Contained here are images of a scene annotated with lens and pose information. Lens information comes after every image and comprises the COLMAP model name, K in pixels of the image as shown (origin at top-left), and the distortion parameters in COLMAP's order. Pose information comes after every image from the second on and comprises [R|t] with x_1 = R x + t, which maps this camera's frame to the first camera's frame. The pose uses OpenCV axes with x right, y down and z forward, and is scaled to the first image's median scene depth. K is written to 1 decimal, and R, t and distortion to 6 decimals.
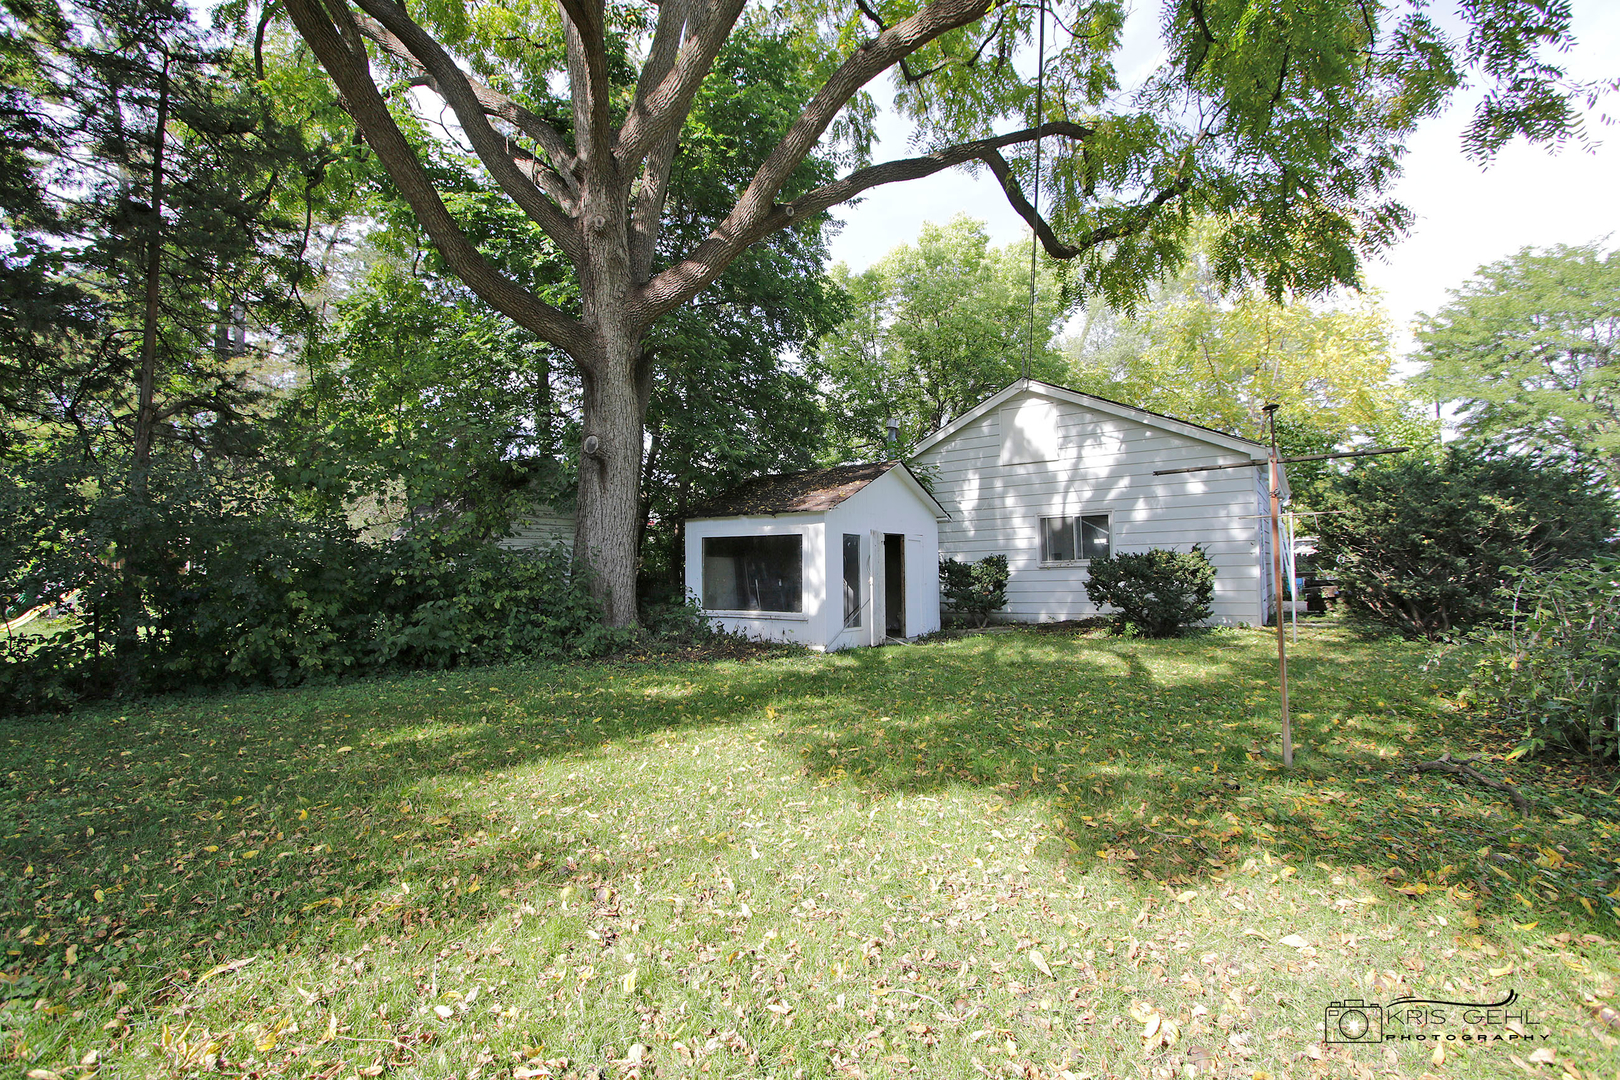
lens RADIAL K [[747.5, 0, 808.6], [0, 747.5, 543.3], [0, 0, 1]] dist [-0.027156, -0.000389]
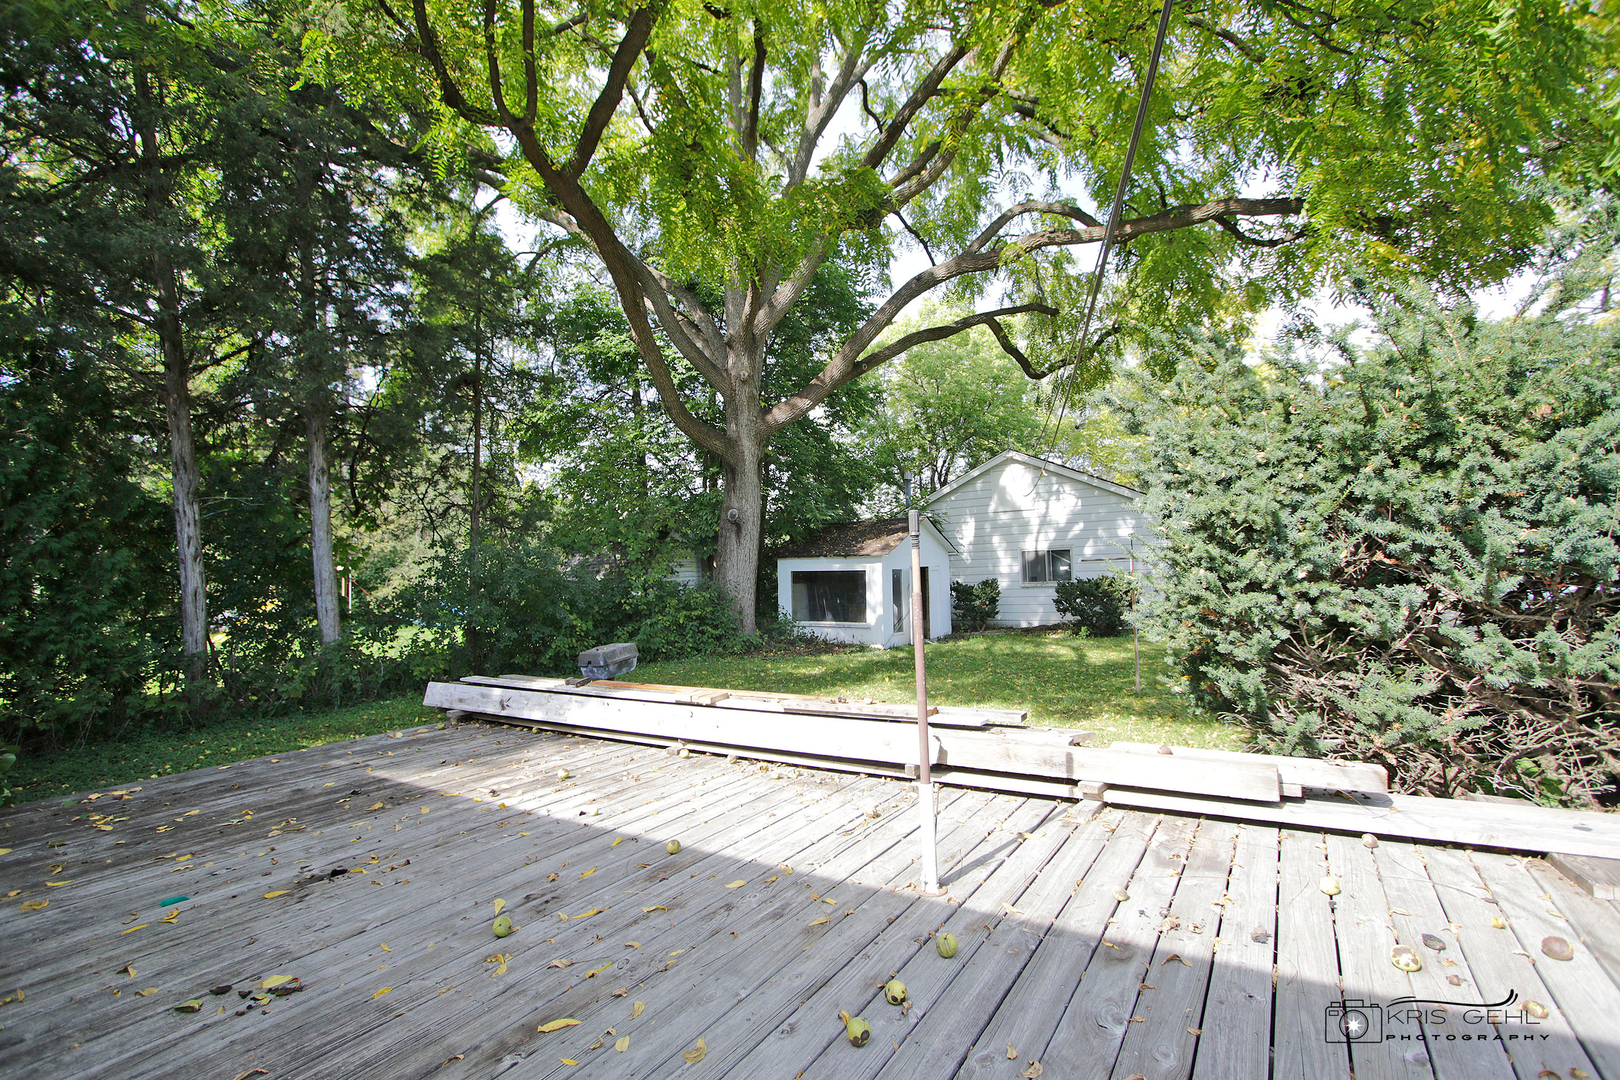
lens RADIAL K [[747.5, 0, 805.4], [0, 747.5, 547.0], [0, 0, 1]] dist [-0.027156, -0.000389]
pose [[0.999604, -0.006946, 0.027279, -0.147263], [0.006895, 0.999974, 0.001949, -0.055047], [-0.027291, -0.001760, 0.999626, -0.433708]]
